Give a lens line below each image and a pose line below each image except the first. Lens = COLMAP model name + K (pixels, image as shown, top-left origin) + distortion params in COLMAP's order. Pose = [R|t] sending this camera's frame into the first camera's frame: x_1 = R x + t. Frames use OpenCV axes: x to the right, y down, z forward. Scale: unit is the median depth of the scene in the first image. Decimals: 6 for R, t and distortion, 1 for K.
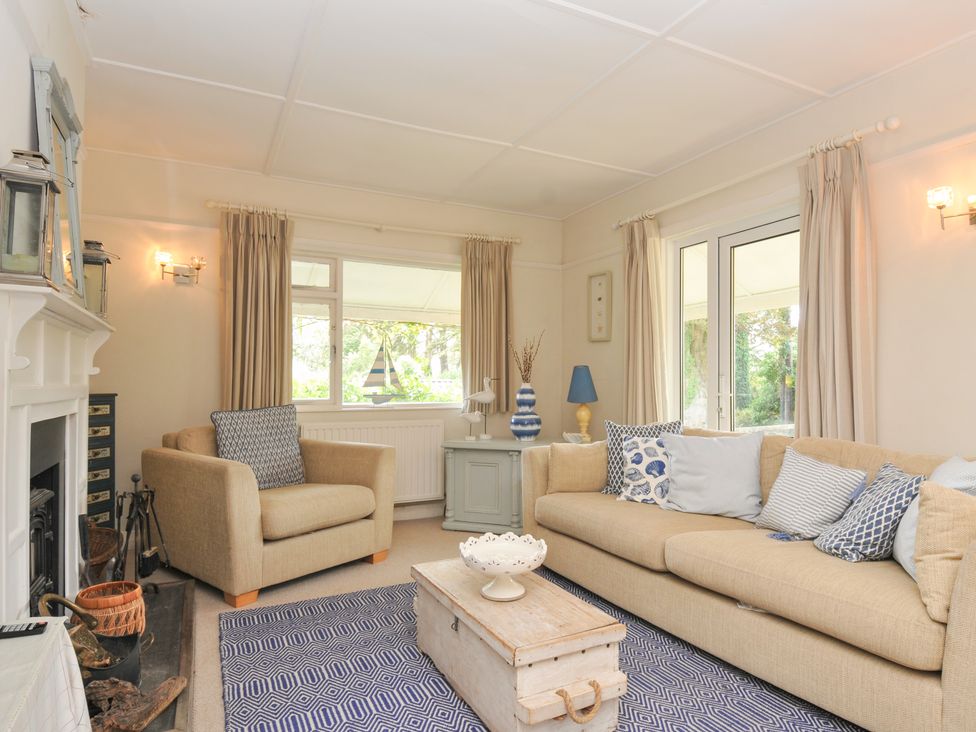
lens RADIAL K [[551.8, 0, 508.3], [0, 551.8, 375.8], [0, 0, 1]] dist [-0.002369, -0.022317]
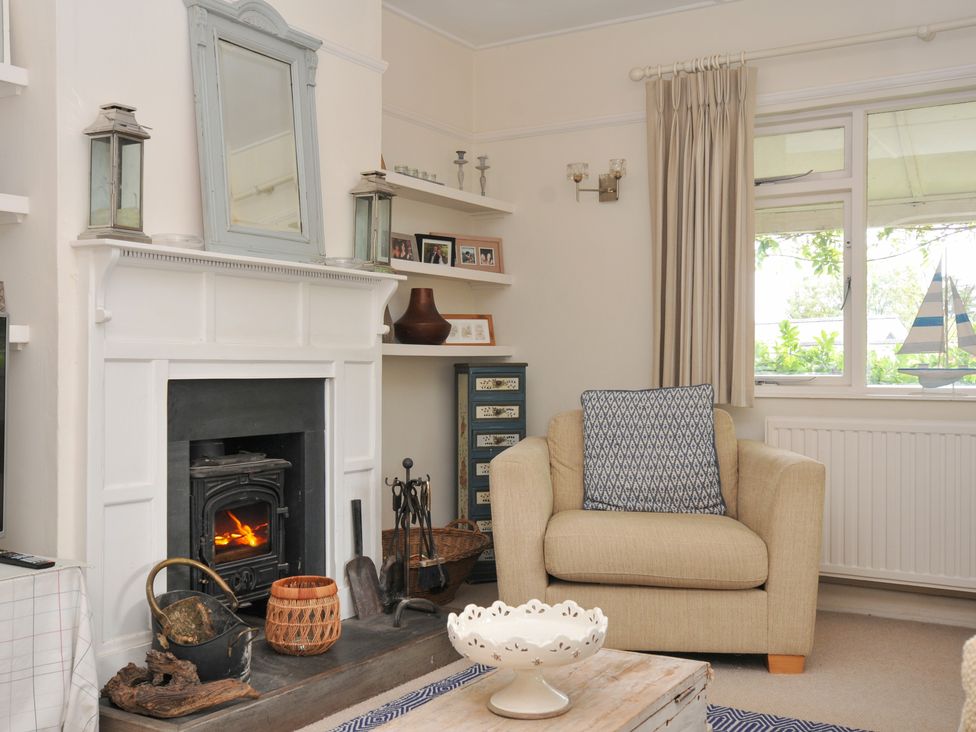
lens RADIAL K [[1031.7, 0, 537.4], [0, 1031.7, 375.7], [0, 0, 1]] dist [0.010852, 0.011537]
pose [[0.533692, 0.006489, -0.845654, 0.397397], [0.013869, 0.999769, 0.016425, 0.022112], [0.845565, -0.020494, 0.533479, 0.213647]]
